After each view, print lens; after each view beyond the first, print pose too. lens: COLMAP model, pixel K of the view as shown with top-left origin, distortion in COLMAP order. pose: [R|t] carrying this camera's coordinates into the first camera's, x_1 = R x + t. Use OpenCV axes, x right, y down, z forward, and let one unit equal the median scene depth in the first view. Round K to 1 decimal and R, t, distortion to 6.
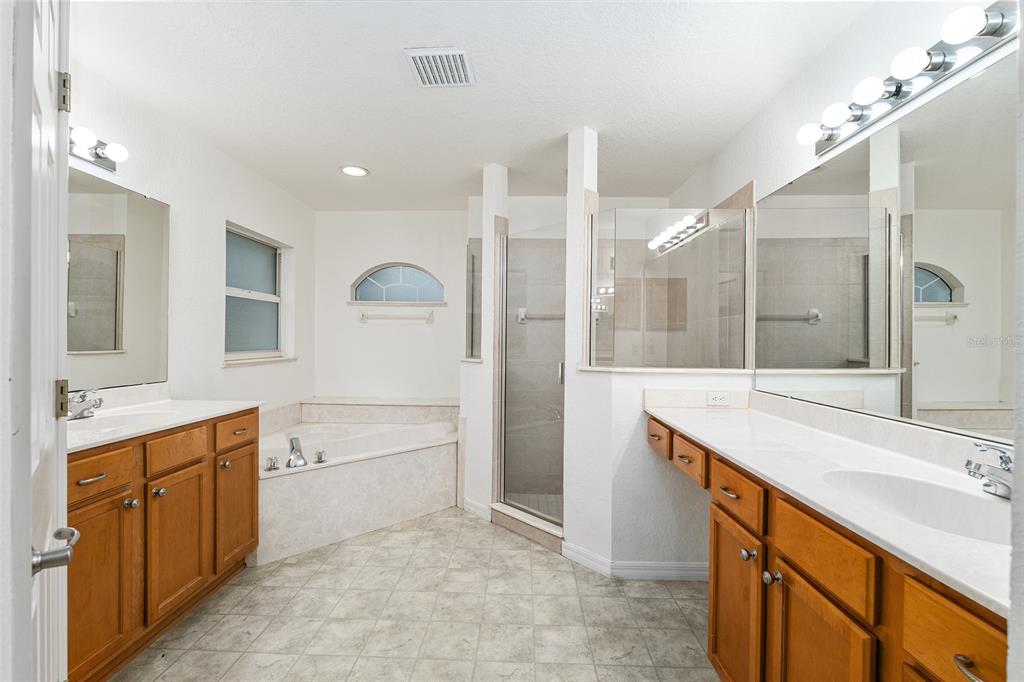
lens RADIAL K [[460.1, 0, 504.6], [0, 460.1, 336.9], [0, 0, 1]] dist [-0.001053, -0.000202]
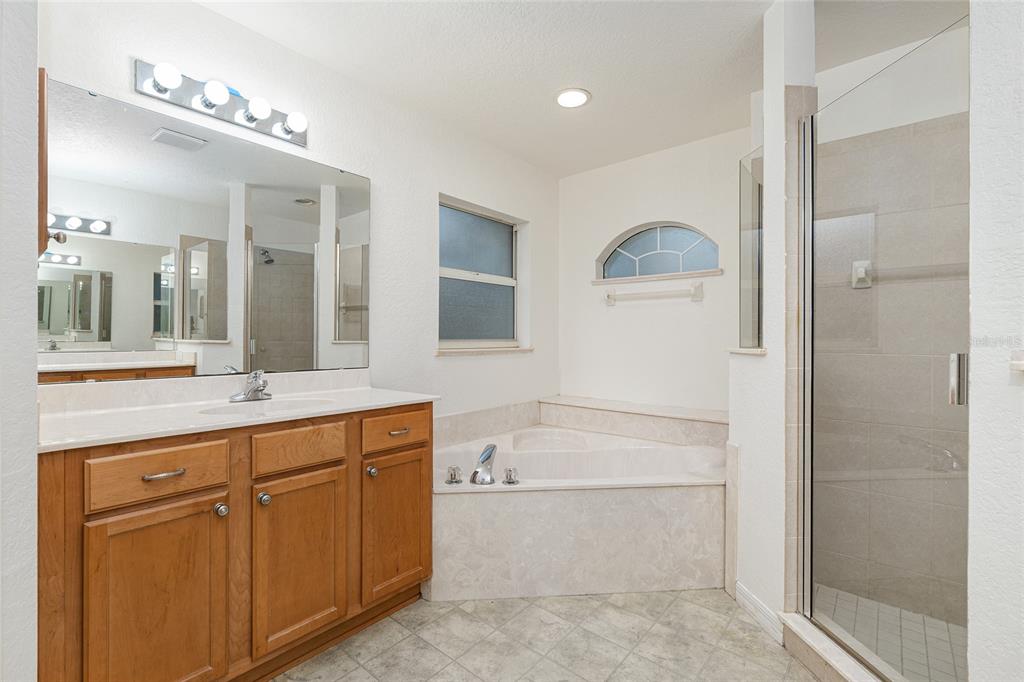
lens RADIAL K [[460.1, 0, 504.6], [0, 460.1, 336.9], [0, 0, 1]] dist [-0.001053, -0.000202]
pose [[0.786771, -0.009612, -0.617170, 0.054465], [0.008080, 0.999953, -0.005273, 0.037647], [0.617192, -0.000838, 0.786812, 0.393747]]
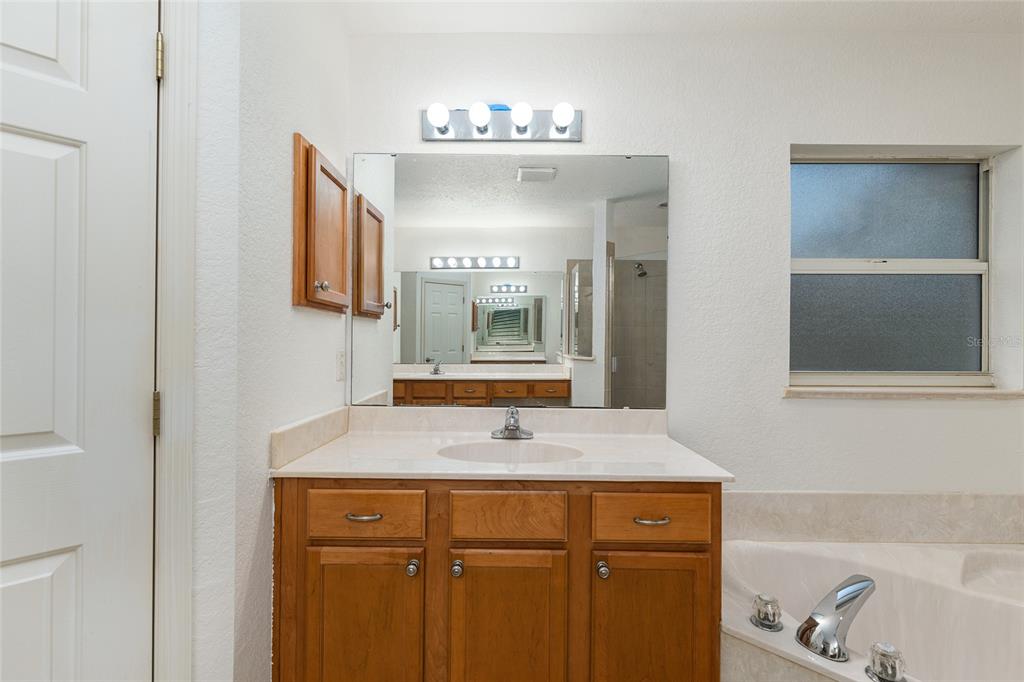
lens RADIAL K [[468.2, 0, 506.5], [0, 468.2, 341.8], [0, 0, 1]] dist [0.000925, -0.000310]
pose [[0.030301, -0.012094, -0.999468, -0.027287], [-0.000360, 0.999927, -0.012111, 0.003568], [0.999541, 0.000727, 0.030294, 0.665470]]
